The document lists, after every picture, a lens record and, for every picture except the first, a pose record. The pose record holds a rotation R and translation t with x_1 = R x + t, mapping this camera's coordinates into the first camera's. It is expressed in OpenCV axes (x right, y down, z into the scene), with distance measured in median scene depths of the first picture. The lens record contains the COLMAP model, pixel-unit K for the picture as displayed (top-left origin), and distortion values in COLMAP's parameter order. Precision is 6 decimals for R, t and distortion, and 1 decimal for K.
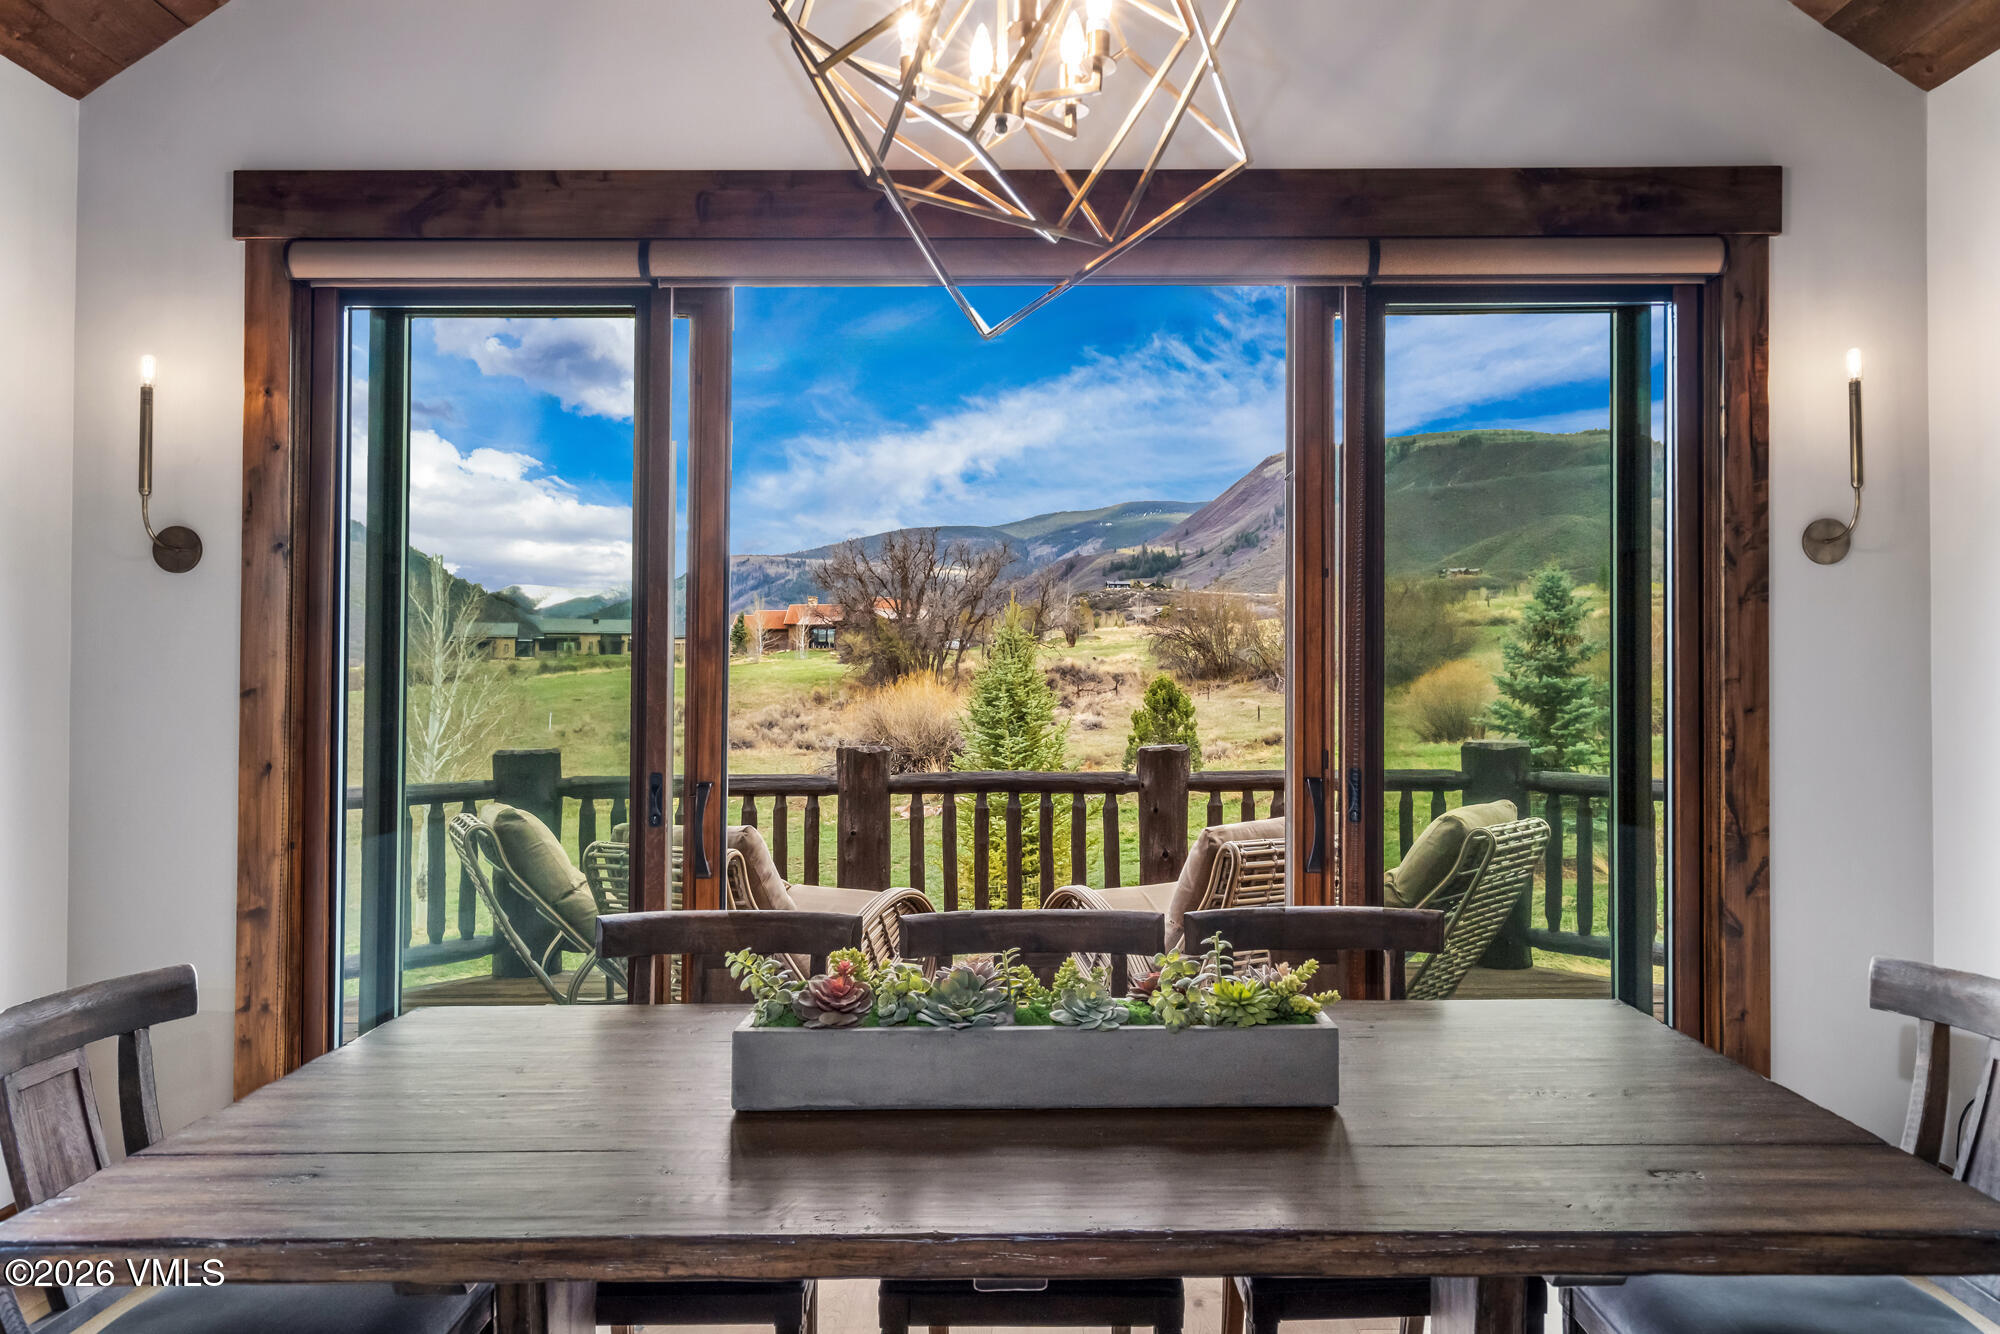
lens RADIAL K [[1343.2, 0, 1000.1], [0, 1343.2, 663.8], [0, 0, 1]] dist [0.007872, -0.000310]
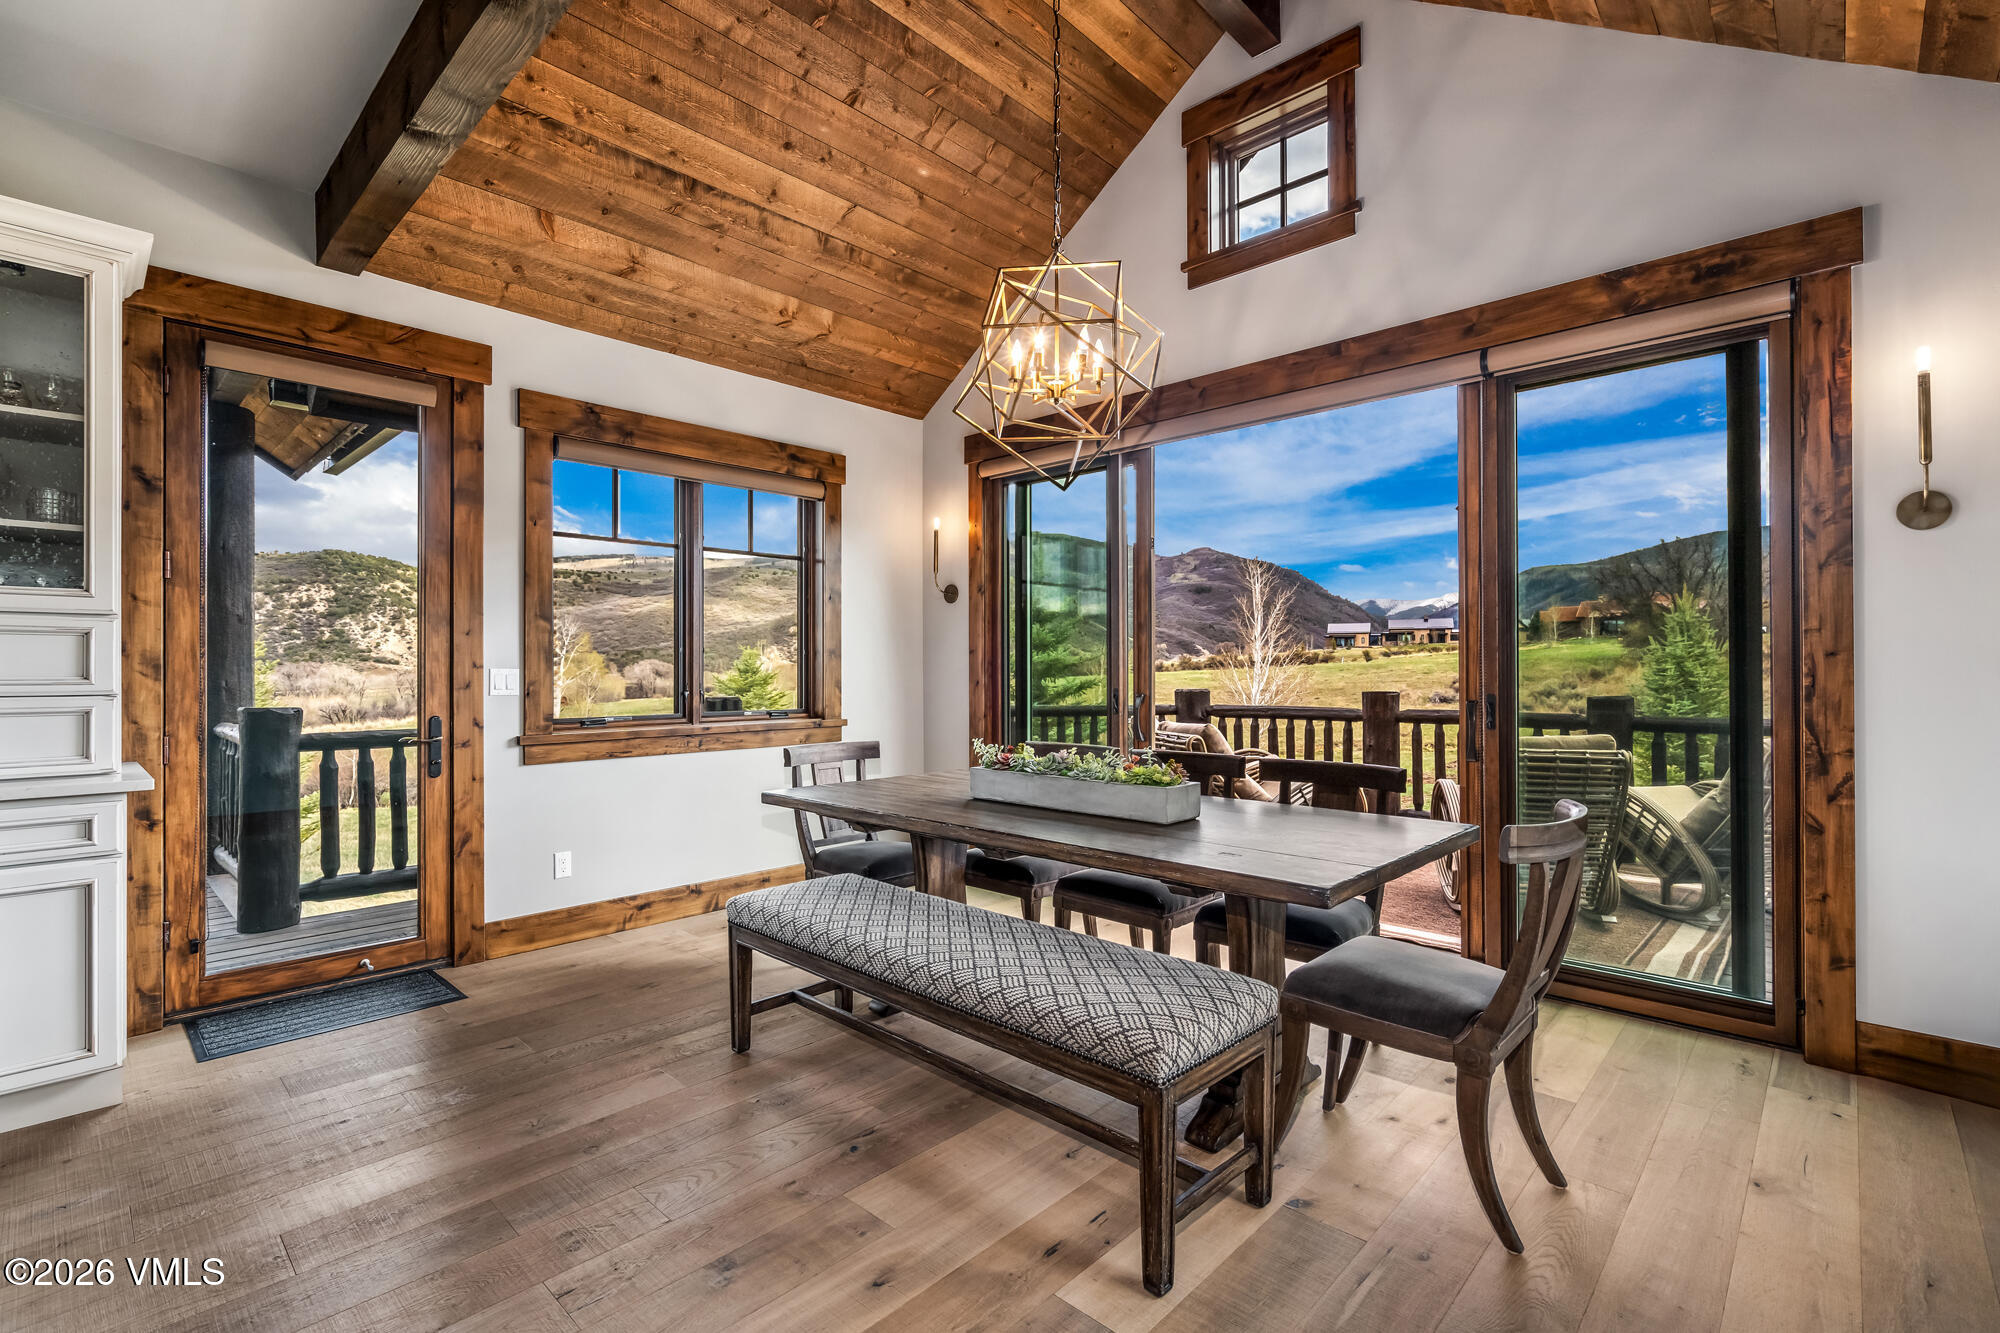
lens RADIAL K [[901.0, 0, 999.6], [0, 901.0, 665.2], [0, 0, 1]] dist [-0.000140, 0.000043]
pose [[0.720580, 0.000225, -0.693372, 0.579324], [0.009921, 0.999894, 0.010635, 0.028461], [0.693301, -0.014543, 0.720501, -0.129795]]
